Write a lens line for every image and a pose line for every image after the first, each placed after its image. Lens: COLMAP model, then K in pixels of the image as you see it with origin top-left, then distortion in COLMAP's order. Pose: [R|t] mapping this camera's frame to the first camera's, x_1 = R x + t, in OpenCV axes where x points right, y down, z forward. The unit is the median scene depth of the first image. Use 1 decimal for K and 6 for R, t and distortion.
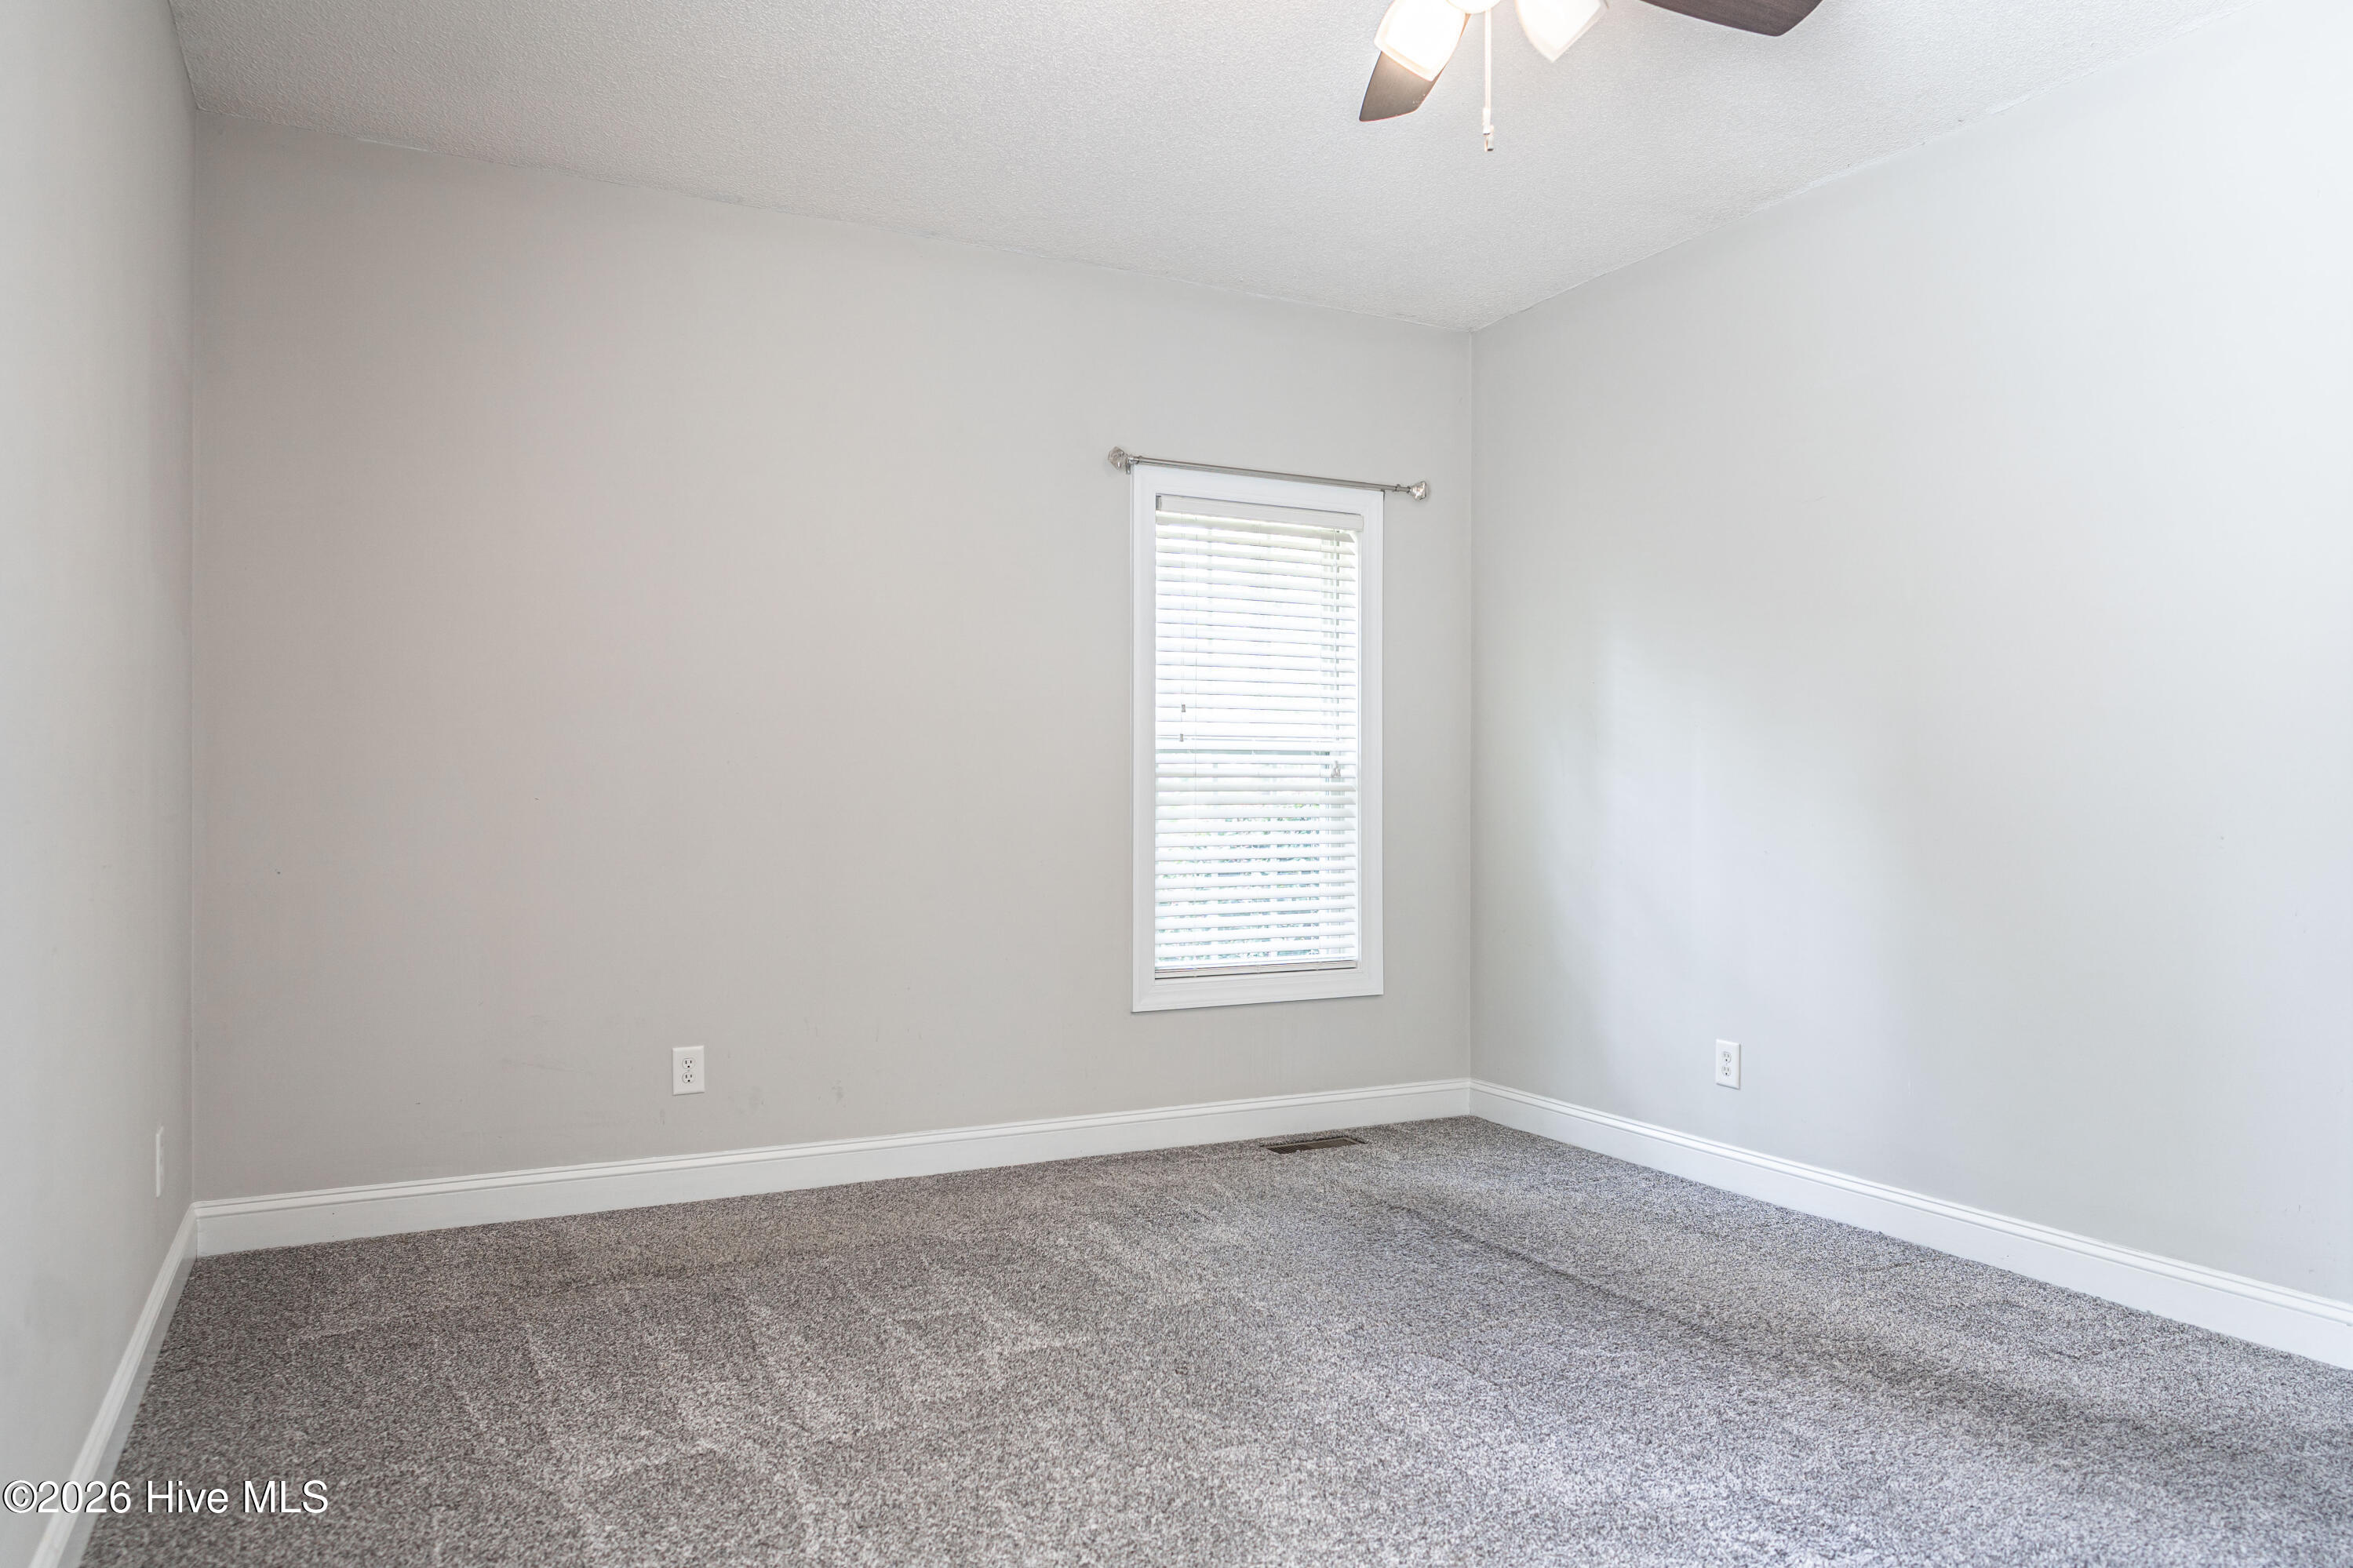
lens RADIAL K [[1582.2, 0, 1176.5], [0, 1582.2, 784.0], [0, 0, 1]] dist [-0.002846, 0.001352]
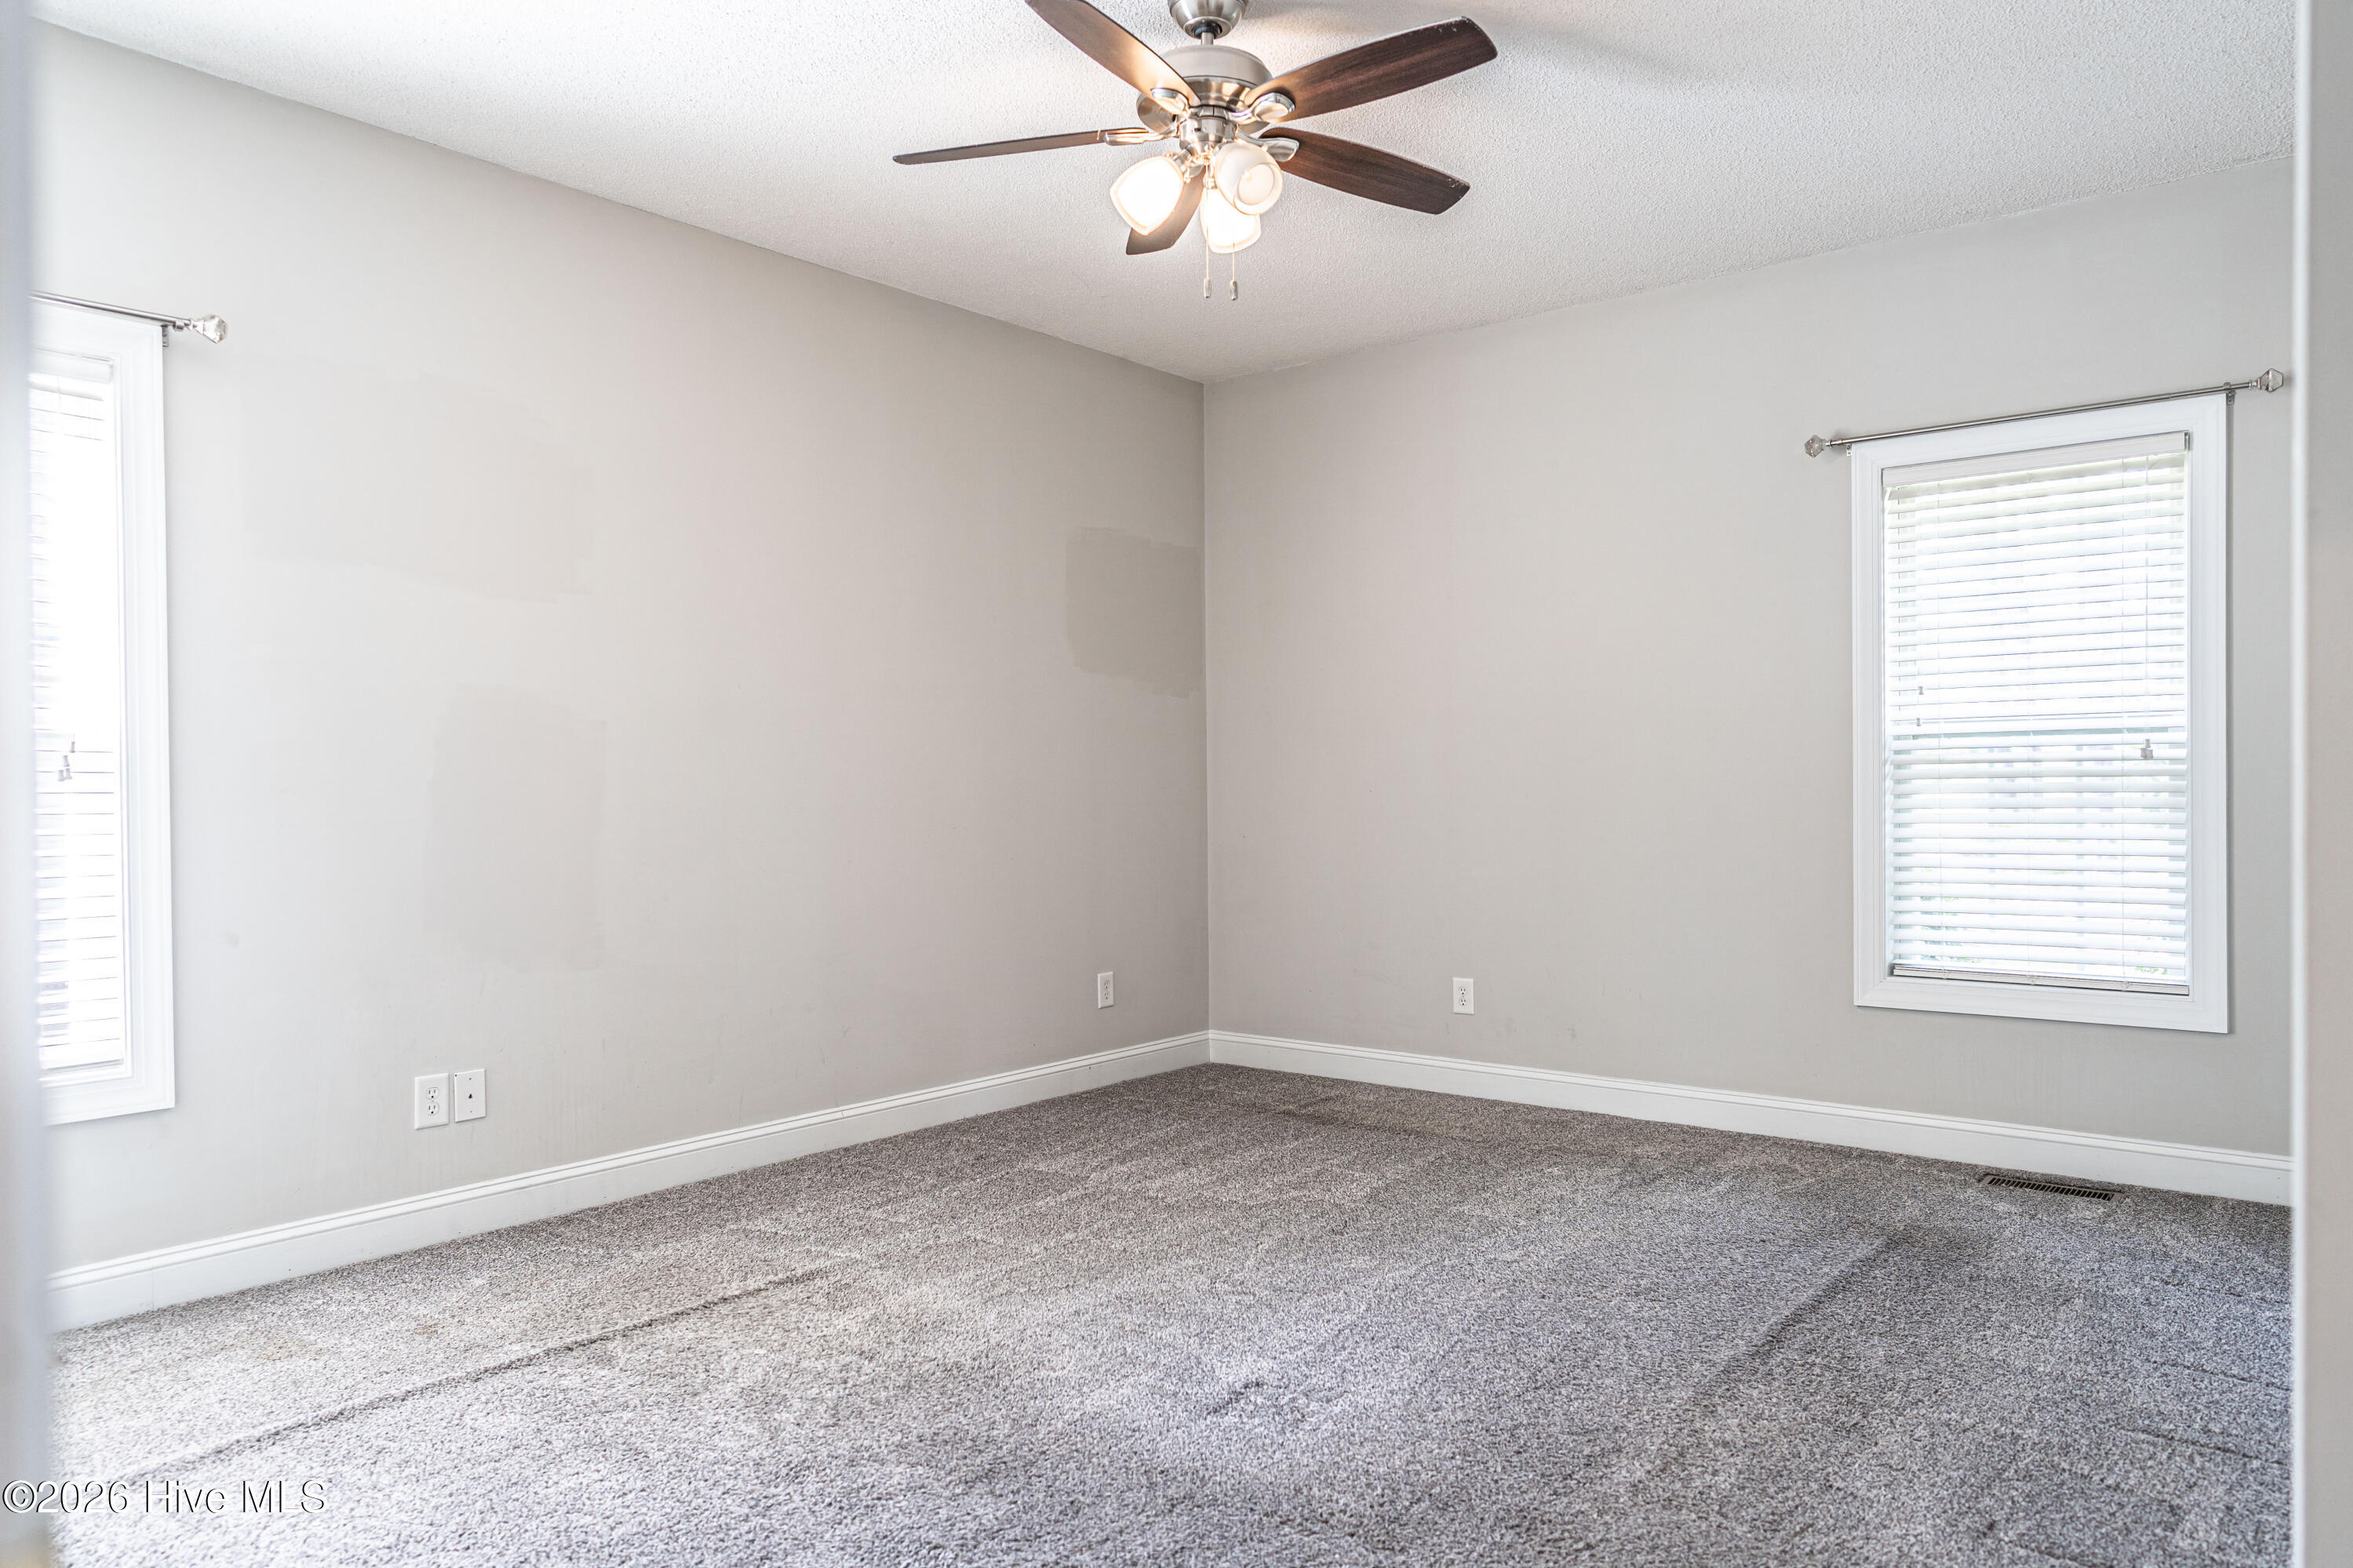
lens RADIAL K [[1559.9, 0, 1177.7], [0, 1559.9, 790.9], [0, 0, 1]] dist [-0.000233, 0.005380]
pose [[0.407902, -0.004173, -0.913016, 0.677928], [0.013521, 0.999908, 0.001470, 0.004437], [0.912925, -0.012944, 0.407921, 0.221937]]
